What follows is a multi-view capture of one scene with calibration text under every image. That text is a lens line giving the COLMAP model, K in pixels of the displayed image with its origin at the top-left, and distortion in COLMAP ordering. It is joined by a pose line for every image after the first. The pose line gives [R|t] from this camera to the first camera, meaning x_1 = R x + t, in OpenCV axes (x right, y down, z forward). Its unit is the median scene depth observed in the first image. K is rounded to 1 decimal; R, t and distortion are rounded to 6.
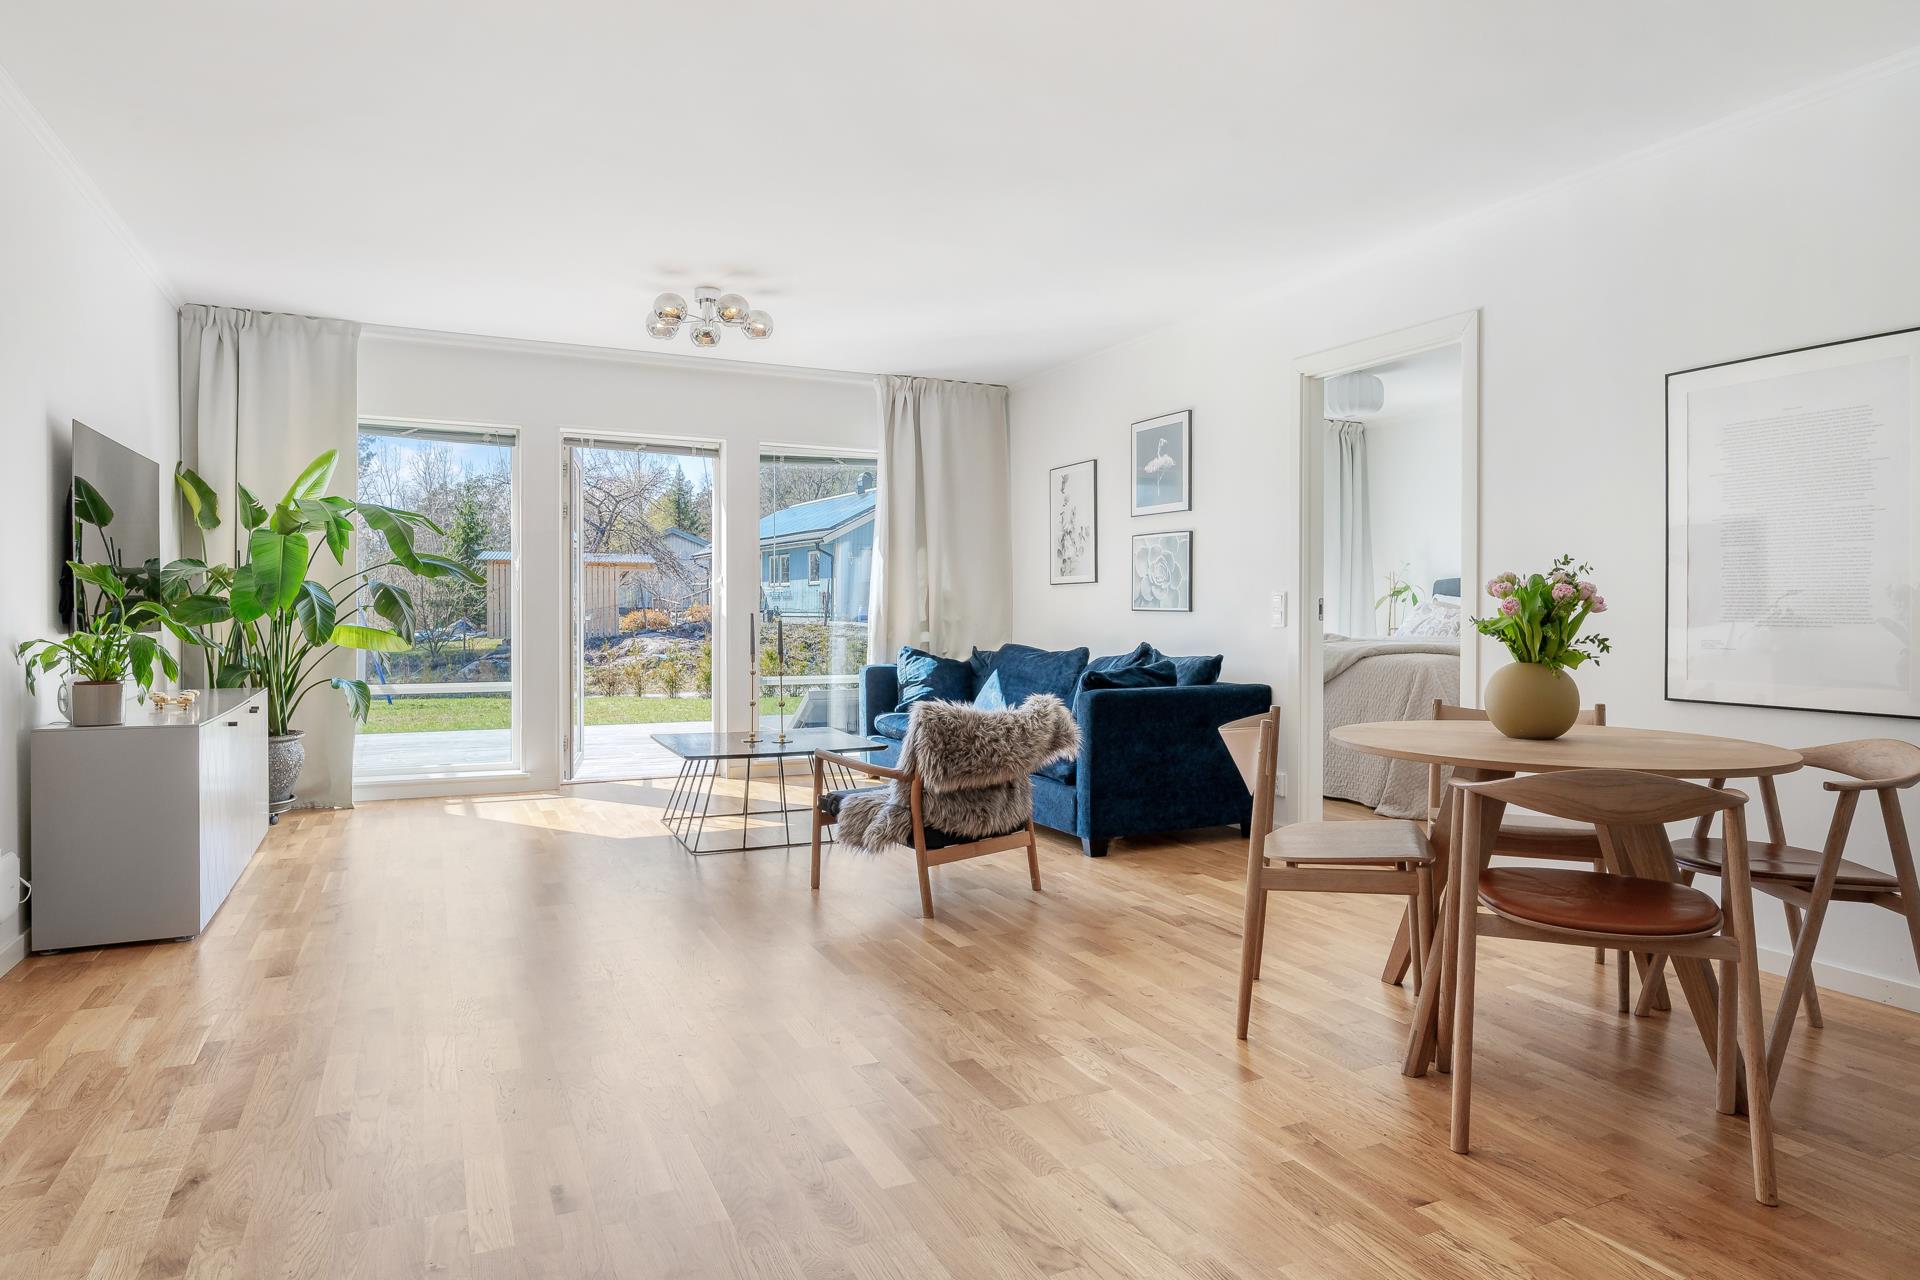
lens RADIAL K [[1157.7, 0, 960.7], [0, 1157.7, 608.2], [0, 0, 1]] dist [0.002302, 0.001464]
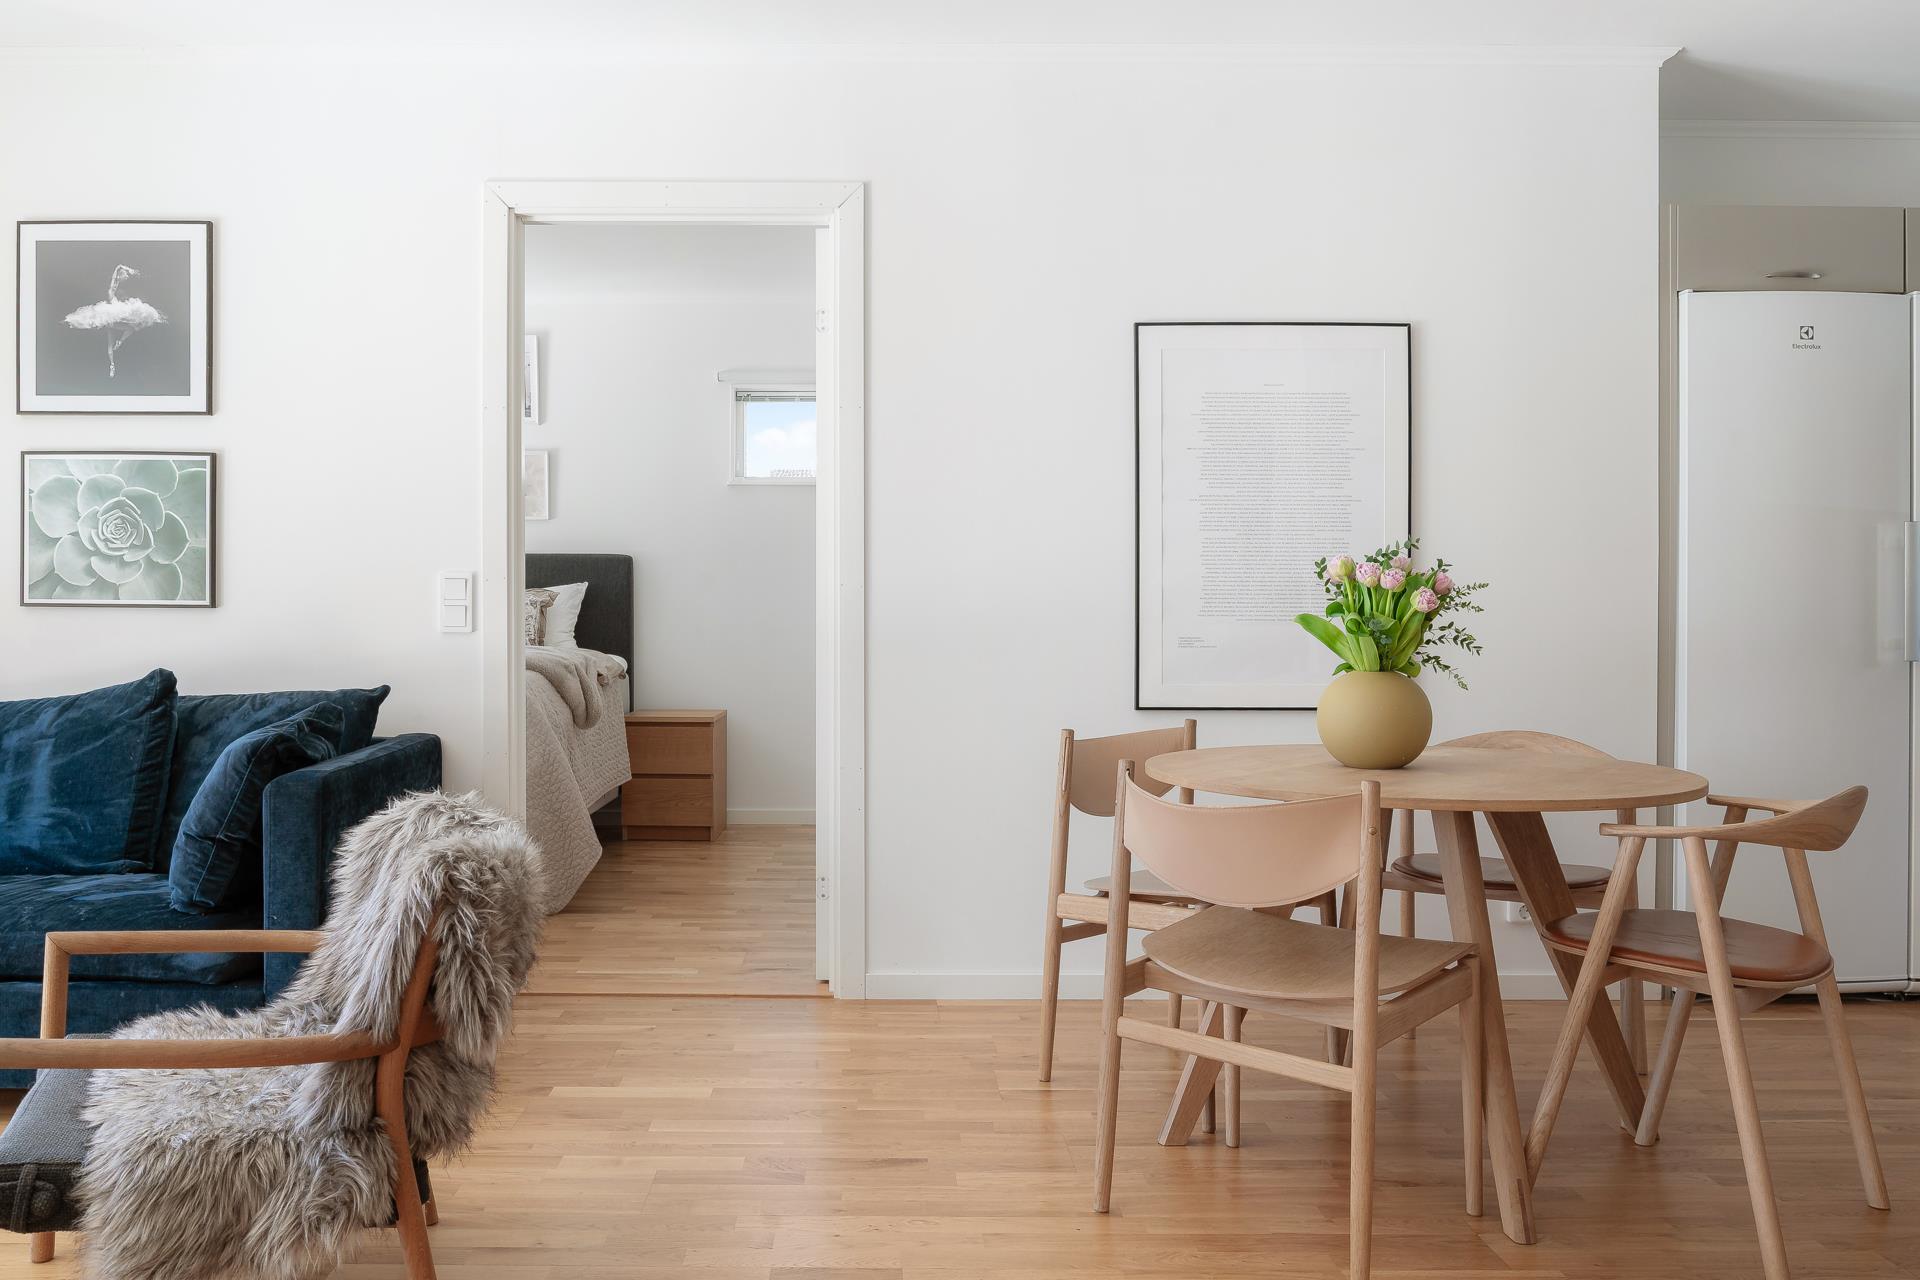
lens RADIAL K [[1493.6, 0, 852.5], [0, 1493.6, 646.3], [0, 0, 1]] dist [-0.014313, -0.003657]
pose [[0.430725, -0.026900, 0.902082, -0.285722], [-0.000054, 0.999555, 0.029833, 0.000557], [-0.902483, -0.012898, 0.430531, 0.438984]]
